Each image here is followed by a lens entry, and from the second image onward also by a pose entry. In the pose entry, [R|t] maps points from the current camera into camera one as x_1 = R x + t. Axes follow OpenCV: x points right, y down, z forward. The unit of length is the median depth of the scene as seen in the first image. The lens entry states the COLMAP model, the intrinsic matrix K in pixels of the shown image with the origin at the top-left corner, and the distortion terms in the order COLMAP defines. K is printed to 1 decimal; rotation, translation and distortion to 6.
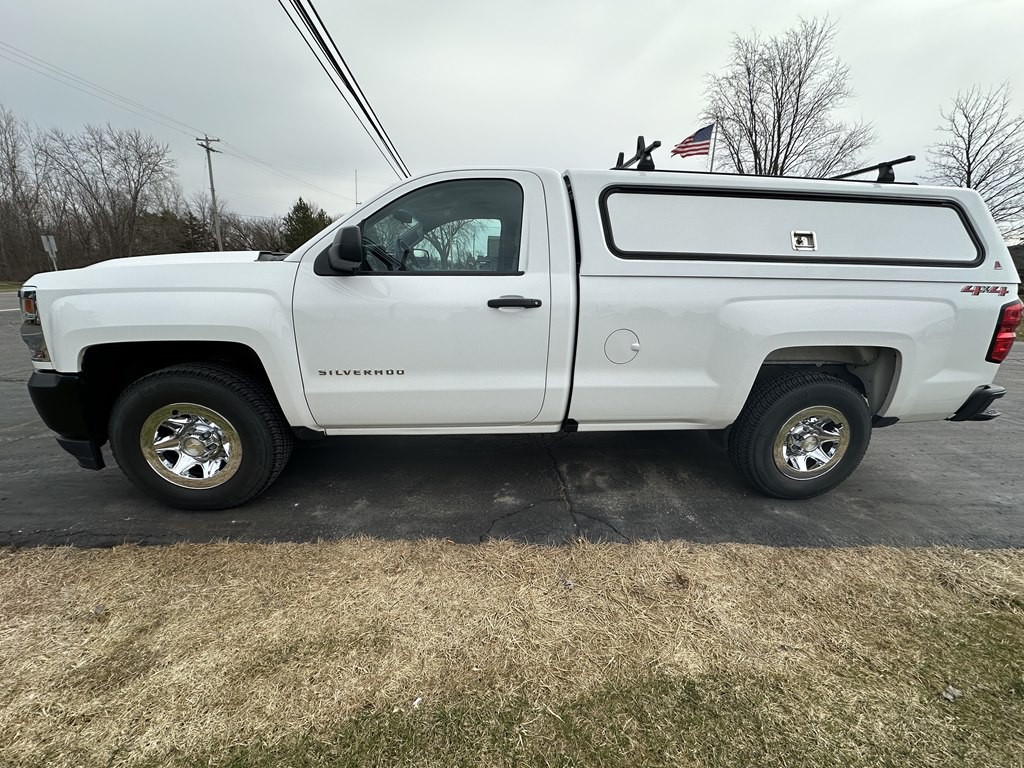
lens RADIAL K [[406.8, 0, 510.4], [0, 406.8, 386.9], [0, 0, 1]] dist [-0.000701, 0.000051]
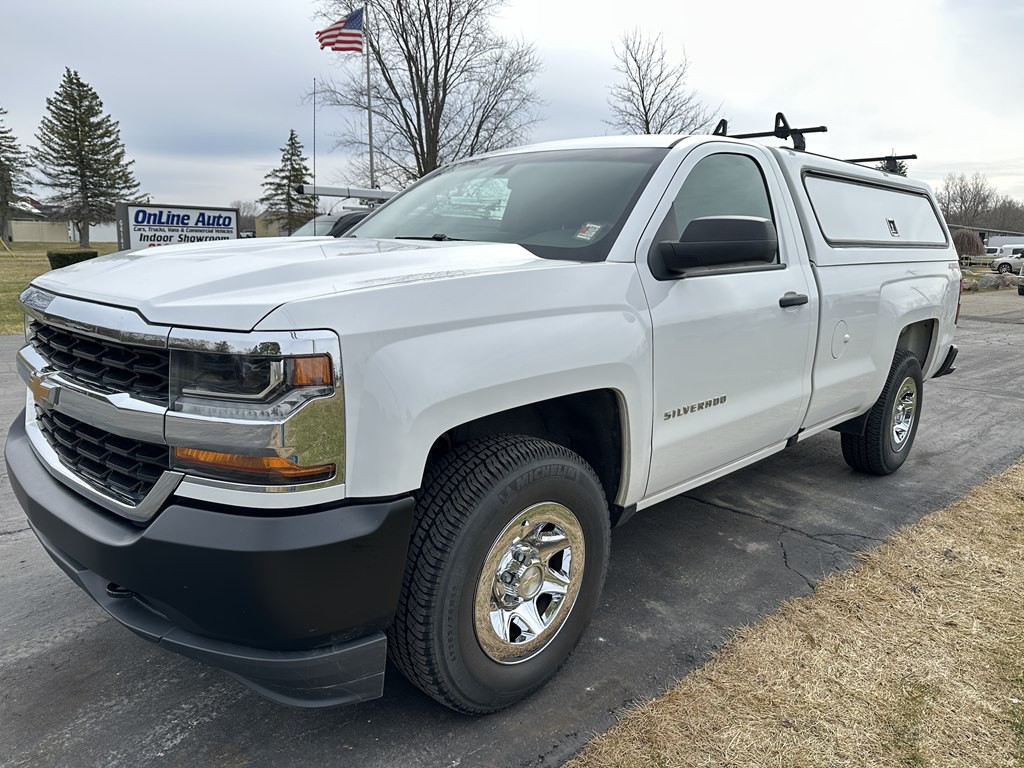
lens RADIAL K [[730.6, 0, 512.0], [0, 730.6, 384.0], [0, 0, 1]] dist [0.014714, 0.000079]
pose [[0.757223, -0.134817, 0.639091, -1.303868], [0.176179, 0.984358, -0.001093, -0.120523], [-0.628947, 0.113422, 0.769130, 0.178486]]
